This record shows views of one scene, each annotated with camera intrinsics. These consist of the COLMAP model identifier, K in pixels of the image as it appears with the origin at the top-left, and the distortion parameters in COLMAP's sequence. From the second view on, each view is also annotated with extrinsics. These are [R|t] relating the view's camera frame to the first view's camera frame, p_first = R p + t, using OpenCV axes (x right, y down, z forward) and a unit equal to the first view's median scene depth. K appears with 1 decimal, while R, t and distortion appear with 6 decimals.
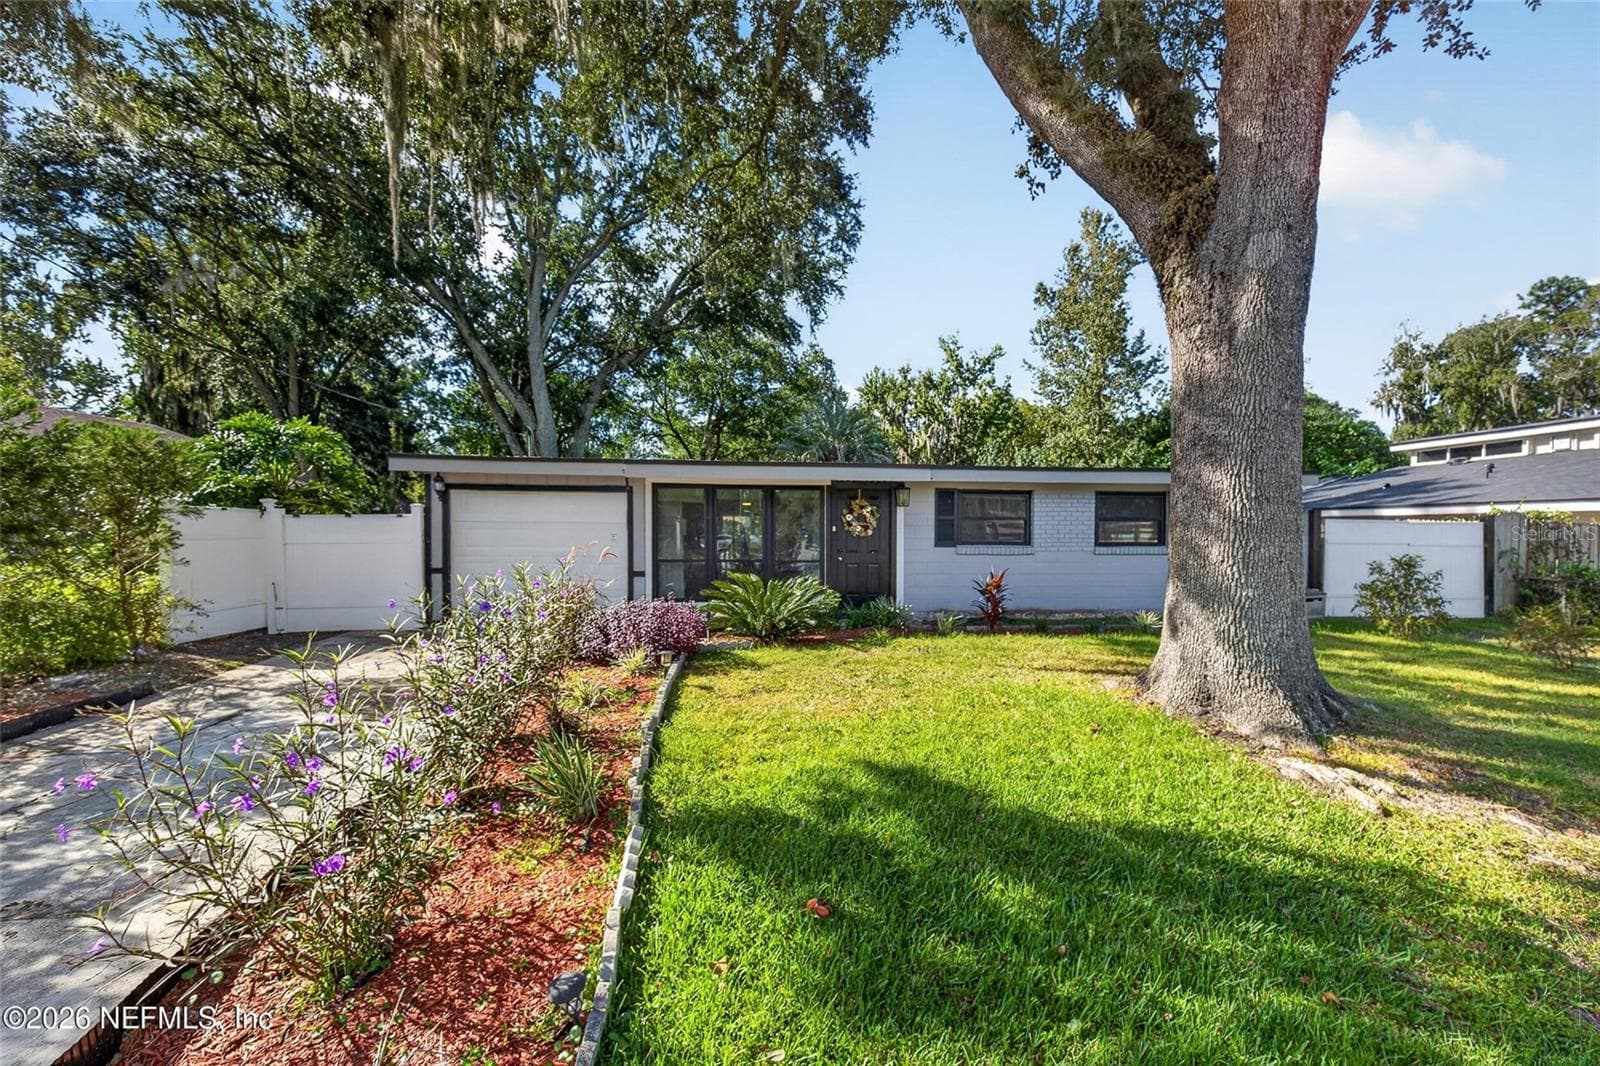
lens RADIAL K [[718.1, 0, 820.4], [0, 718.1, 547.3], [0, 0, 1]] dist [-0.002969, 0.000958]
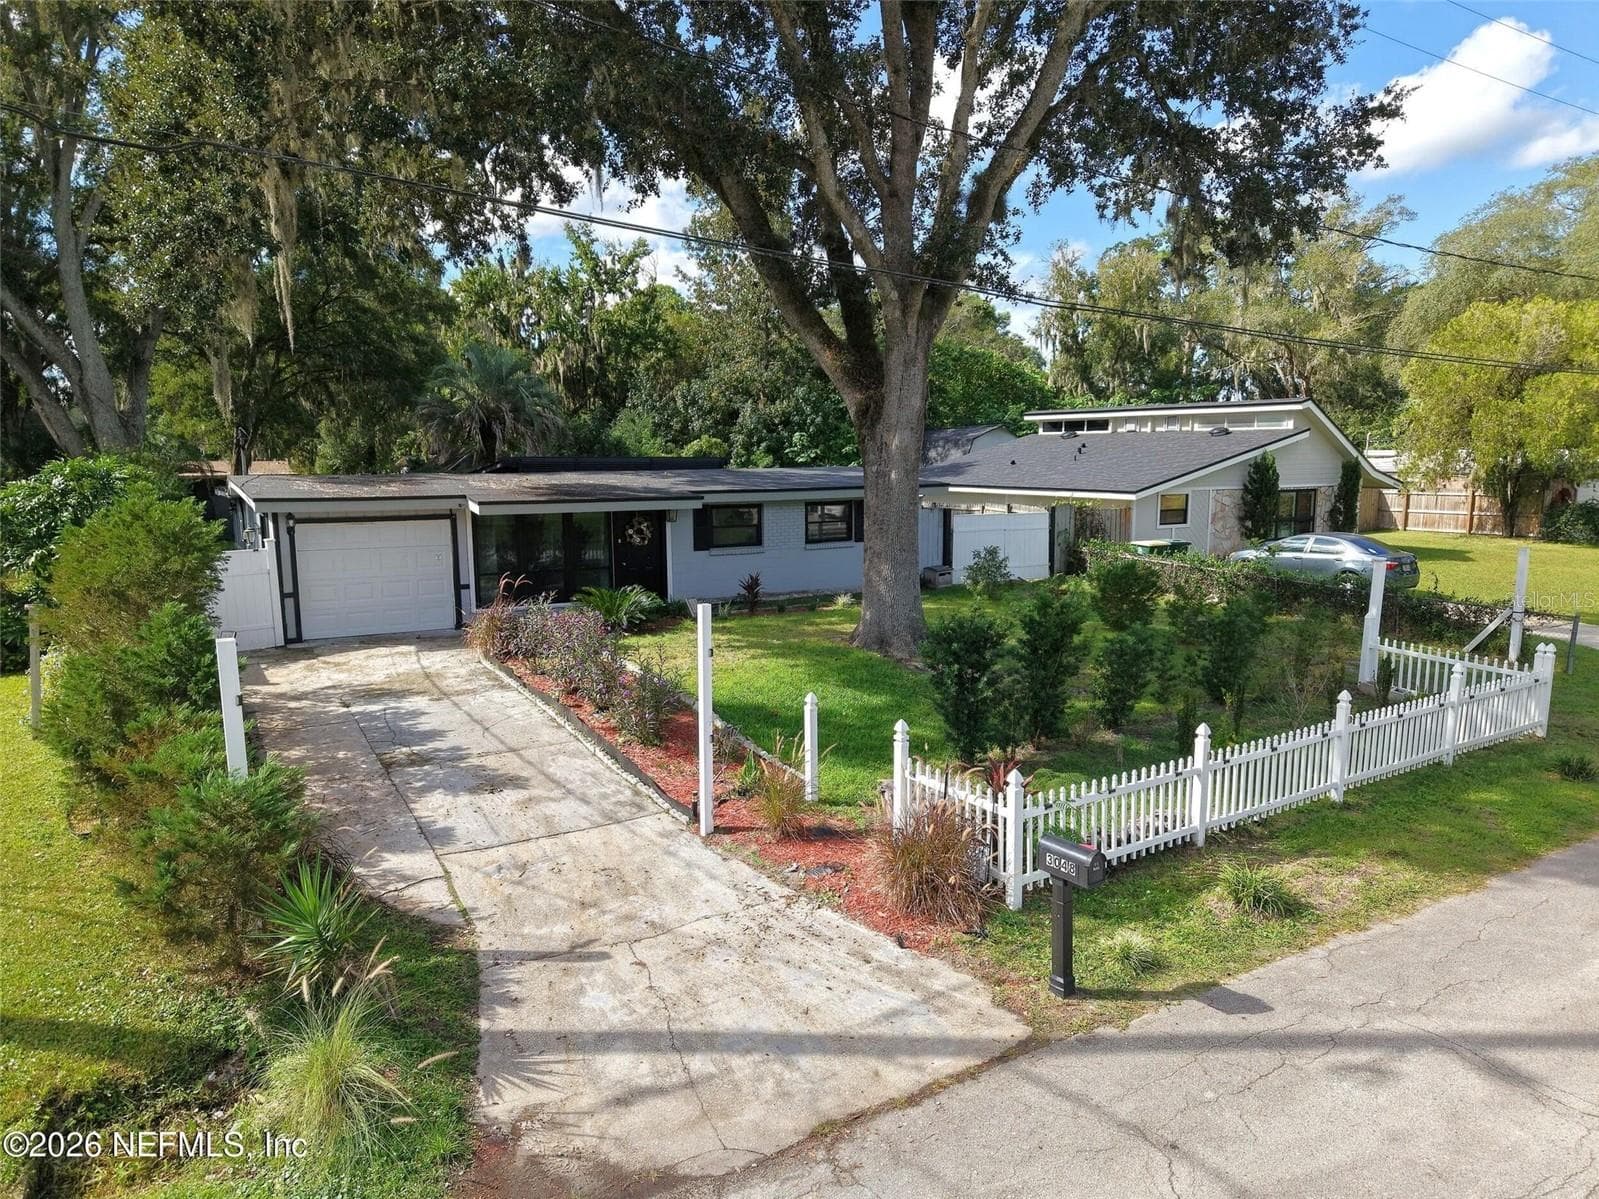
lens RADIAL K [[1066.7, 0, 797.7], [0, 1066.7, 610.2], [0, 0, 1]] dist [0.030651, -0.032484]
pose [[0.912947, -0.071875, 0.401699, -0.242470], [0.020071, 0.991084, 0.131716, -0.077696], [-0.407584, -0.112187, 0.906250, -0.447345]]
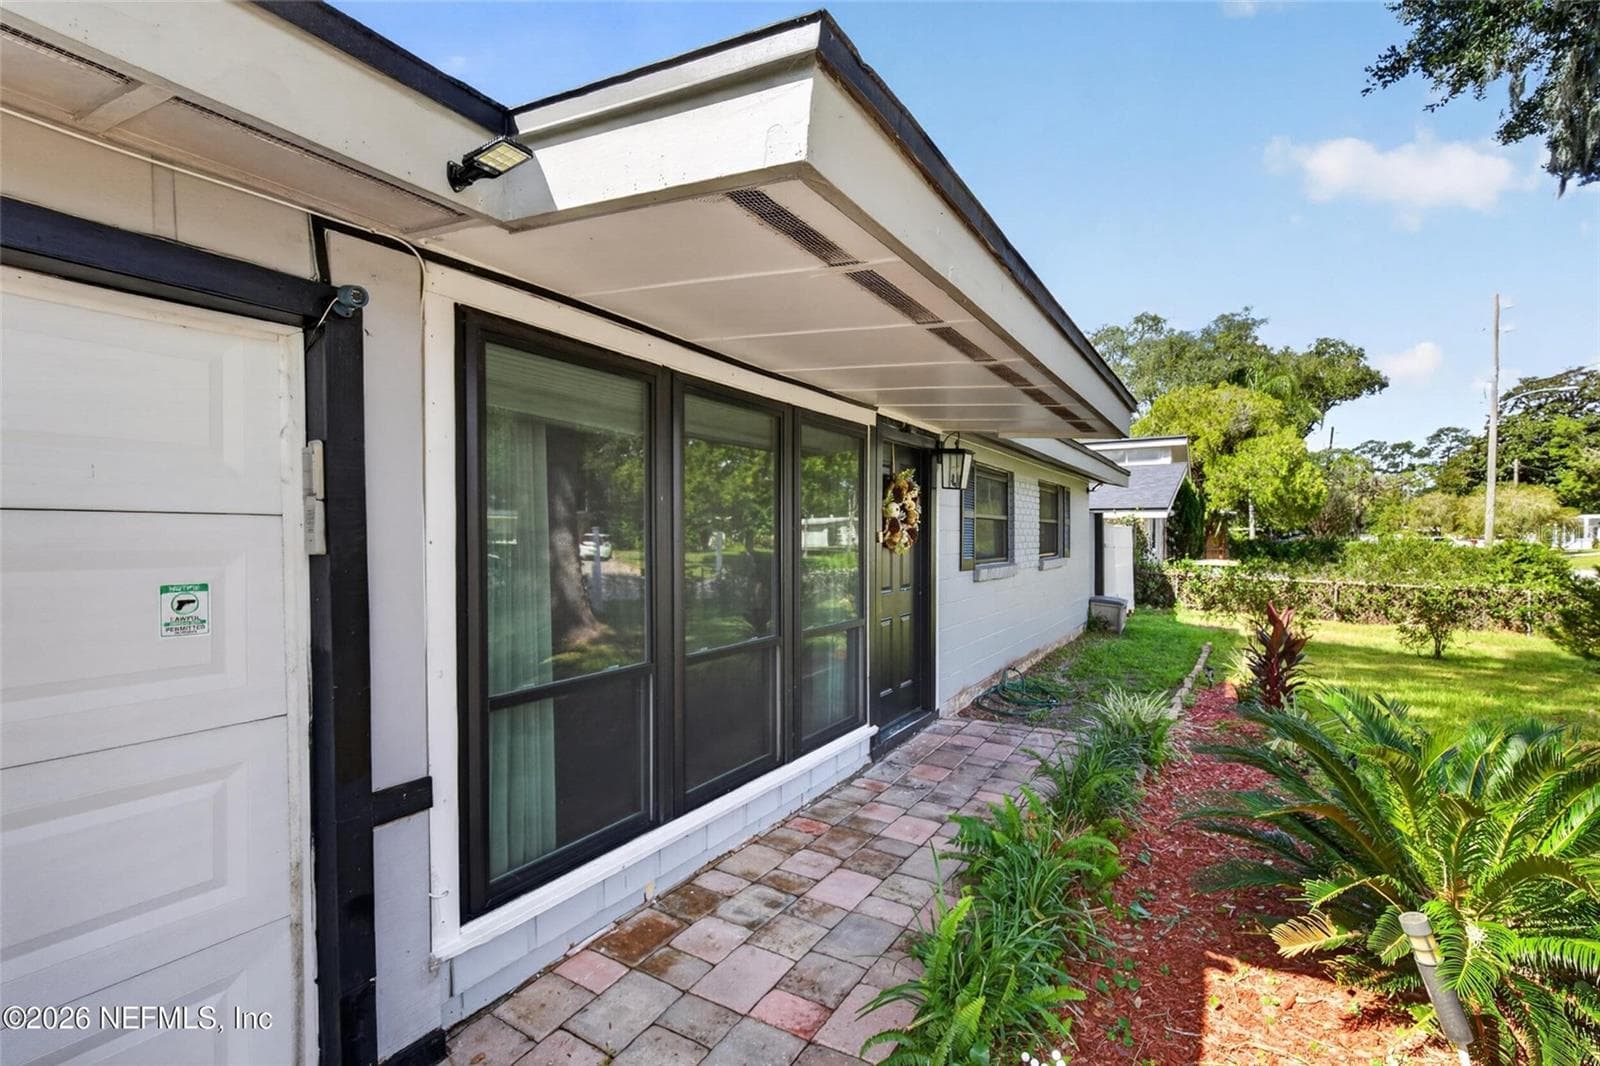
lens RADIAL K [[718.1, 0, 823.3], [0, 718.1, 543.8], [0, 0, 1]] dist [-0.002969, 0.000958]
pose [[0.594058, -0.015605, 0.804271, -0.172408], [0.024258, 0.999705, 0.001478, -0.012372], [-0.804057, 0.018632, 0.594261, 0.420180]]
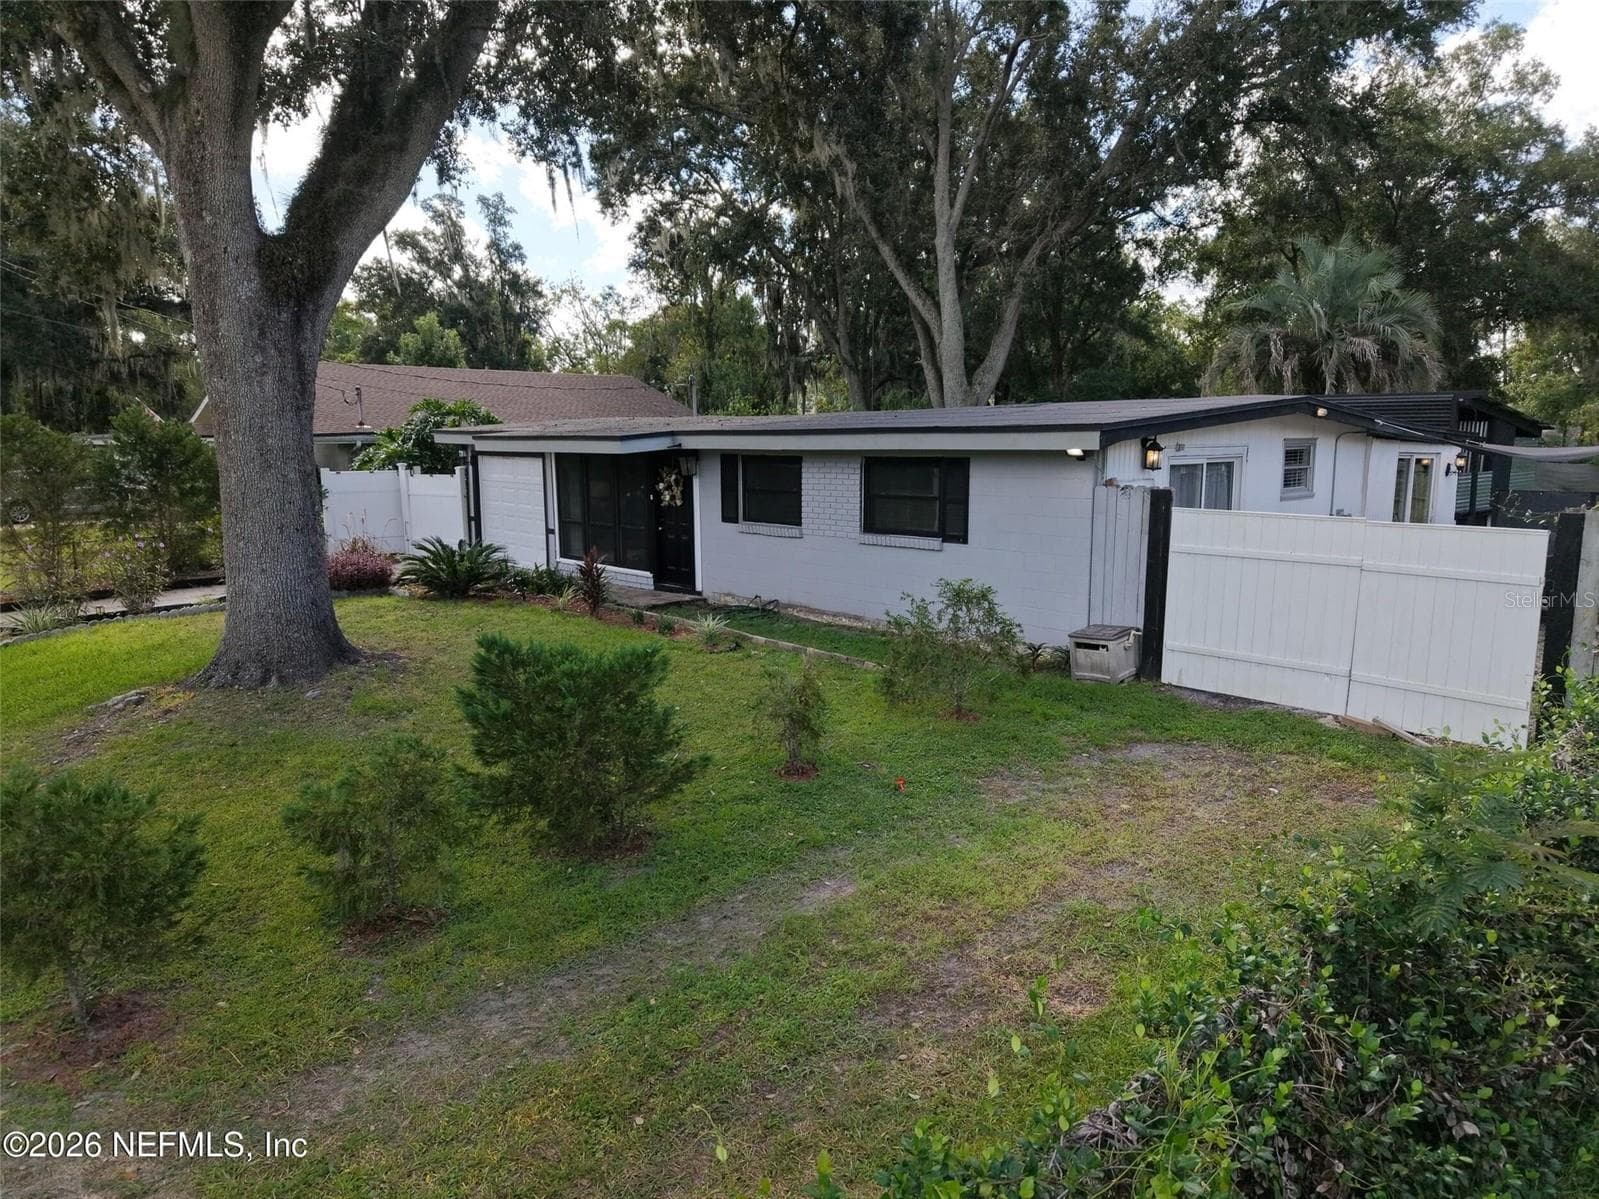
lens RADIAL K [[1066.7, 0, 797.3], [0, 1066.7, 601.6], [0, 0, 1]] dist [0.030651, -0.032484]
pose [[0.591476, 0.115046, -0.798073, 0.687143], [-0.010457, 0.990780, 0.135076, -0.043688], [0.806255, -0.071548, 0.587226, 0.165685]]
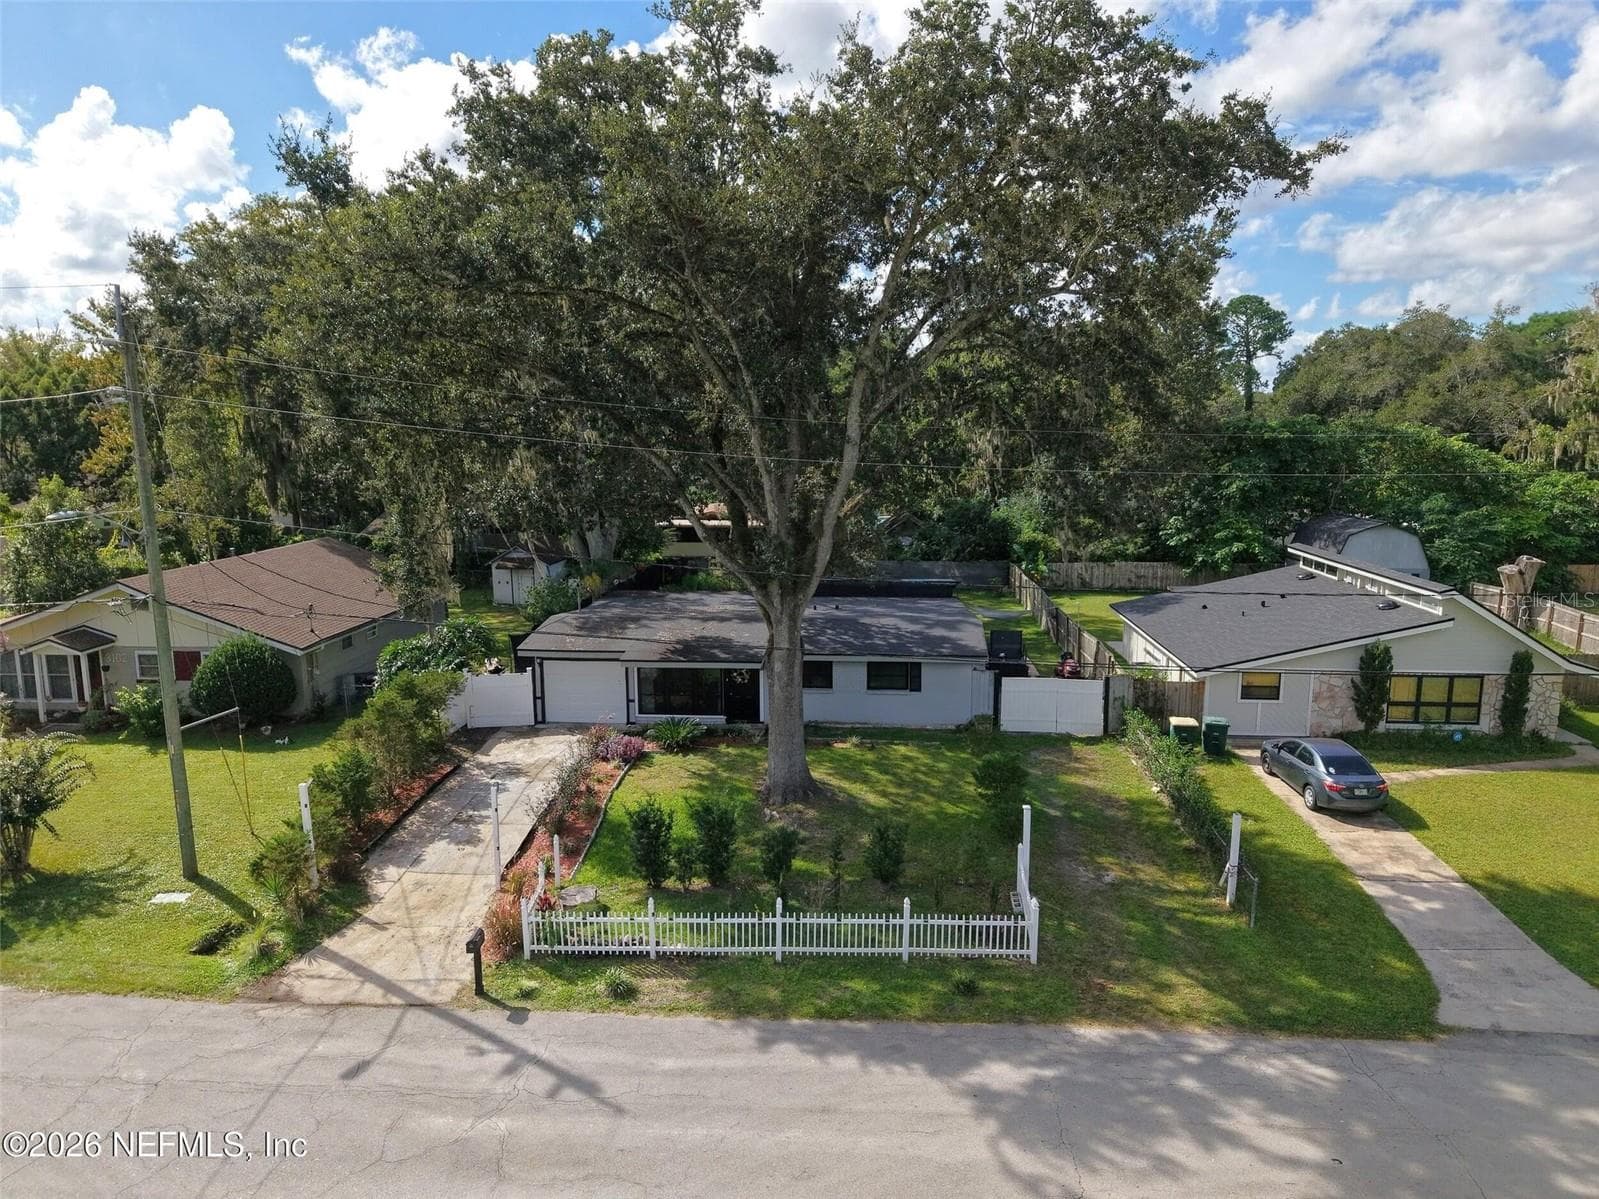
lens RADIAL K [[1066.7, 0, 797.4], [0, 1066.7, 604.6], [0, 0, 1]] dist [0.030651, -0.032484]
pose [[0.982764, 0.022844, -0.183446, 0.394061], [0.004485, 0.989096, 0.147201, -0.351448], [0.184808, -0.145487, 0.971946, -0.943483]]
